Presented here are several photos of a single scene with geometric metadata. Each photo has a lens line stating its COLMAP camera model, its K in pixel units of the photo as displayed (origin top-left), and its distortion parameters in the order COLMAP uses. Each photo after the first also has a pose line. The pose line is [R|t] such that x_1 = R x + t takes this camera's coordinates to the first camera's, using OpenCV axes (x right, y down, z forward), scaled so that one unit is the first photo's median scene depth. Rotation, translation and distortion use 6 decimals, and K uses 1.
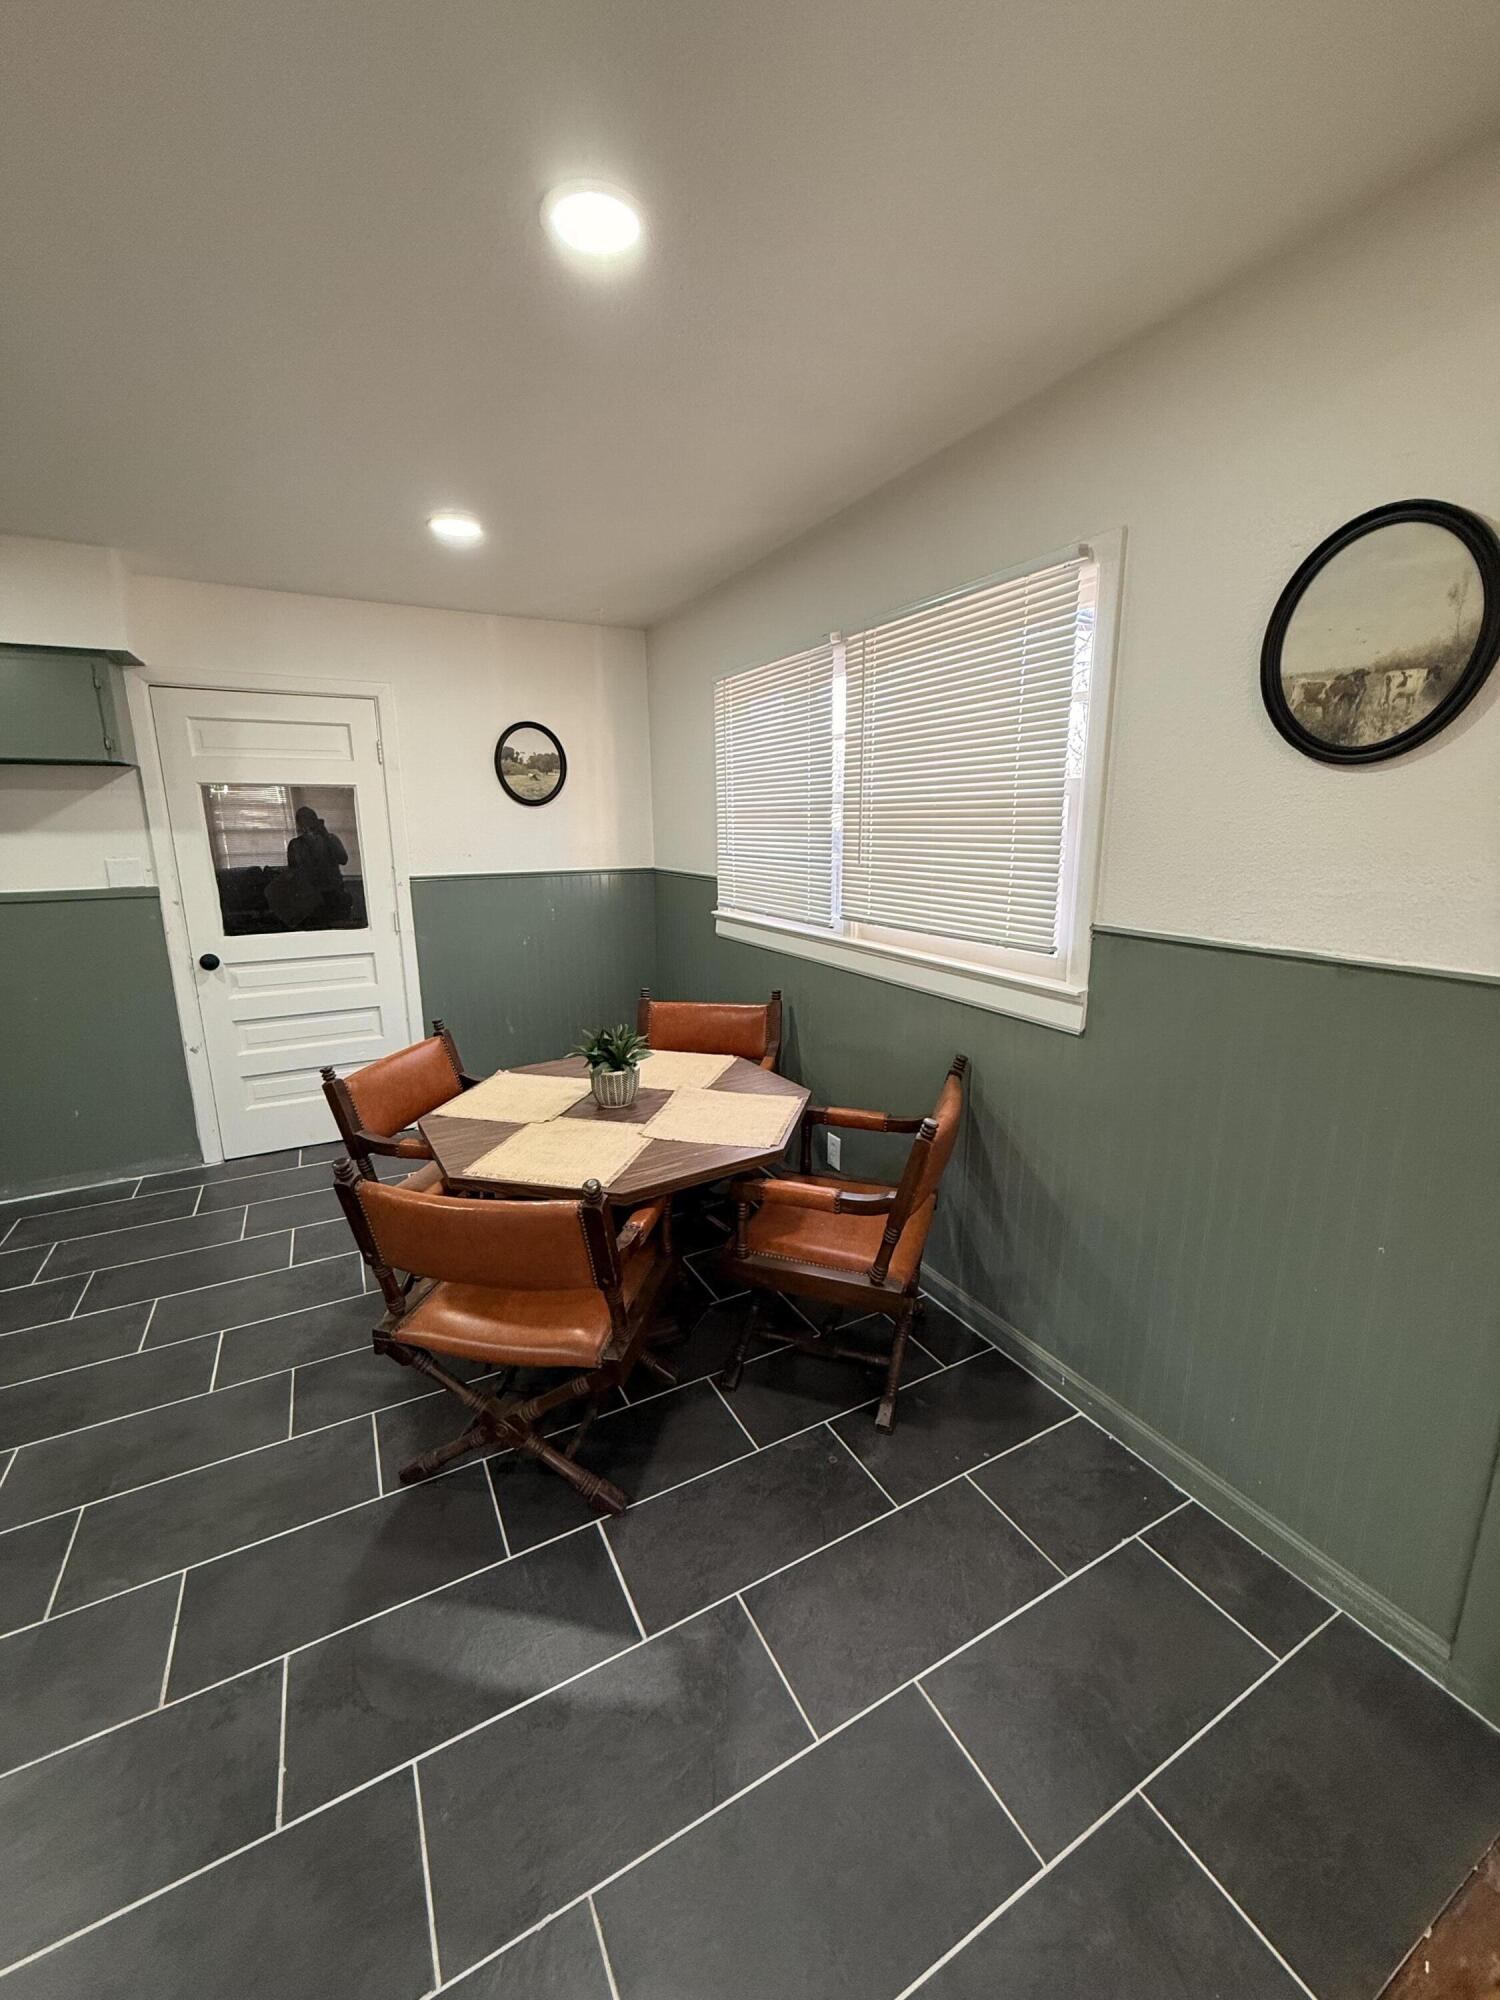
lens RADIAL K [[795.4, 0, 750.6], [0, 795.4, 995.8], [0, 0, 1]] dist [-0.000088, -0.000076]
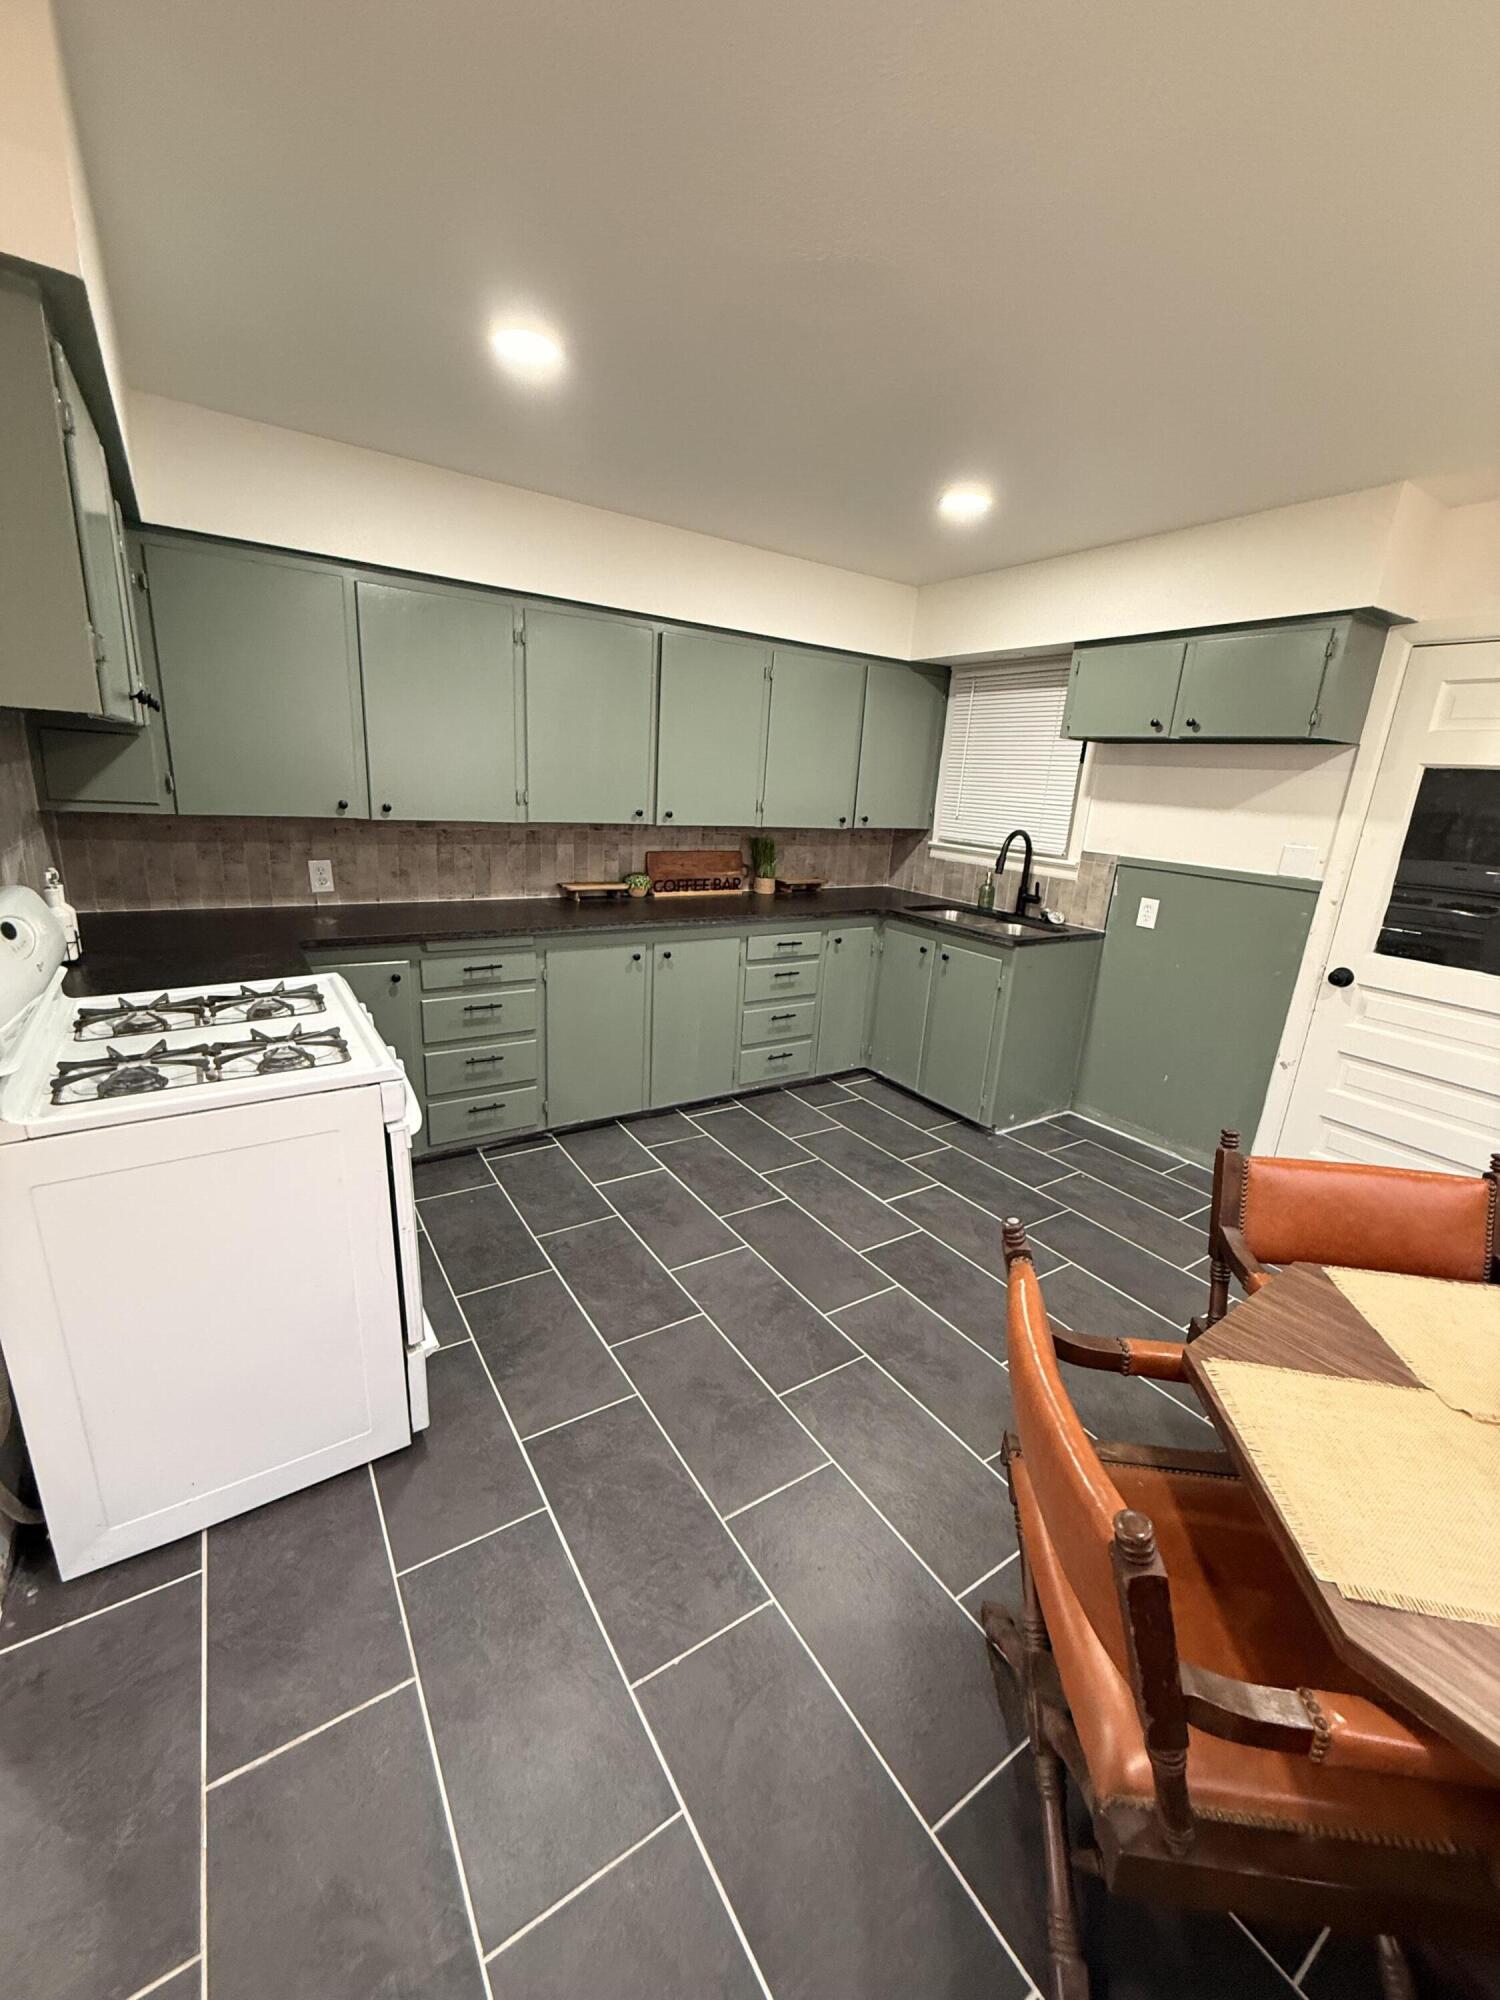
lens RADIAL K [[795.4, 0, 750.6], [0, 795.4, 995.8], [0, 0, 1]] dist [-0.000088, -0.000076]
pose [[0.092178, 0.281569, -0.955103, 0.080591], [-0.275869, 0.928862, 0.247208, -0.064878], [0.956765, 0.240696, 0.163297, 0.289666]]
